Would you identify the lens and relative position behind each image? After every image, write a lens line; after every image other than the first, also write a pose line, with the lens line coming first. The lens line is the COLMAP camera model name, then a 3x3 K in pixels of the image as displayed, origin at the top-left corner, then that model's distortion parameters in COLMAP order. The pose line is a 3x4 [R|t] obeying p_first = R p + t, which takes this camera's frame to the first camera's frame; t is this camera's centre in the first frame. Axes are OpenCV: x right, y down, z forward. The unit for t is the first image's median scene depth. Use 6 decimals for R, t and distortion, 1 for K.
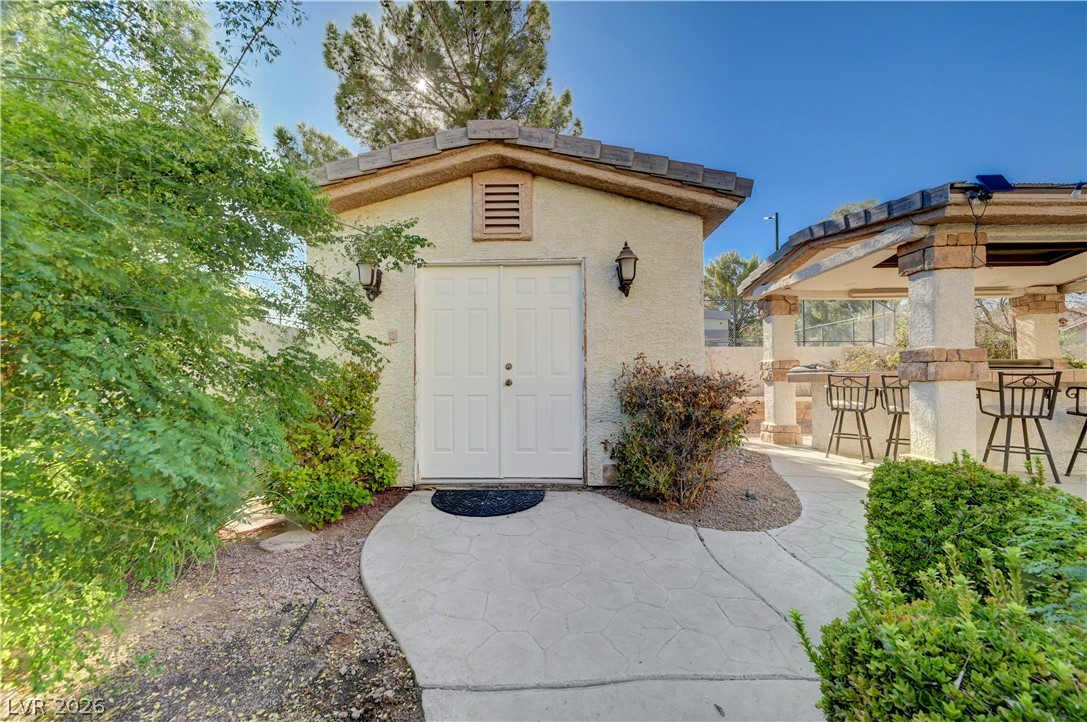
lens RADIAL K [[432.0, 0, 543.0], [0, 432.0, 368.3], [0, 0, 1]] dist [0.000262, -0.000387]
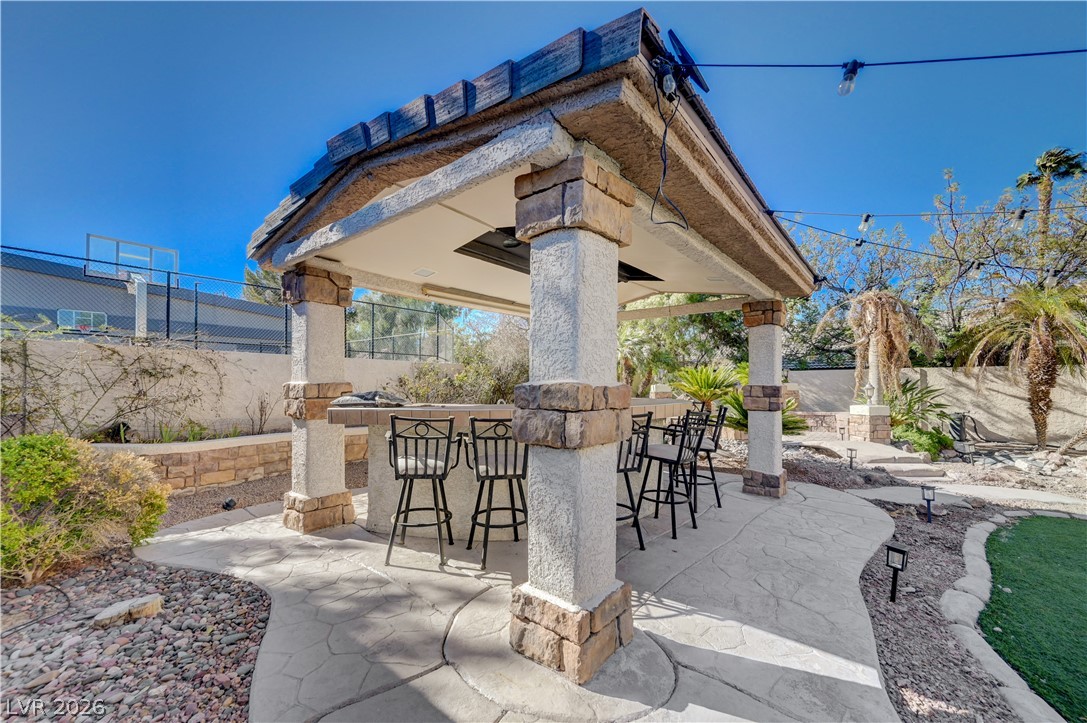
lens RADIAL K [[432.0, 0, 555.6], [0, 432.0, 380.7], [0, 0, 1]] dist [0.000262, -0.000387]
pose [[0.595296, 0.010532, 0.803438, 0.350753], [-0.020257, 0.999793, 0.001904, -0.036474], [-0.803251, -0.017409, 0.595386, 0.518396]]
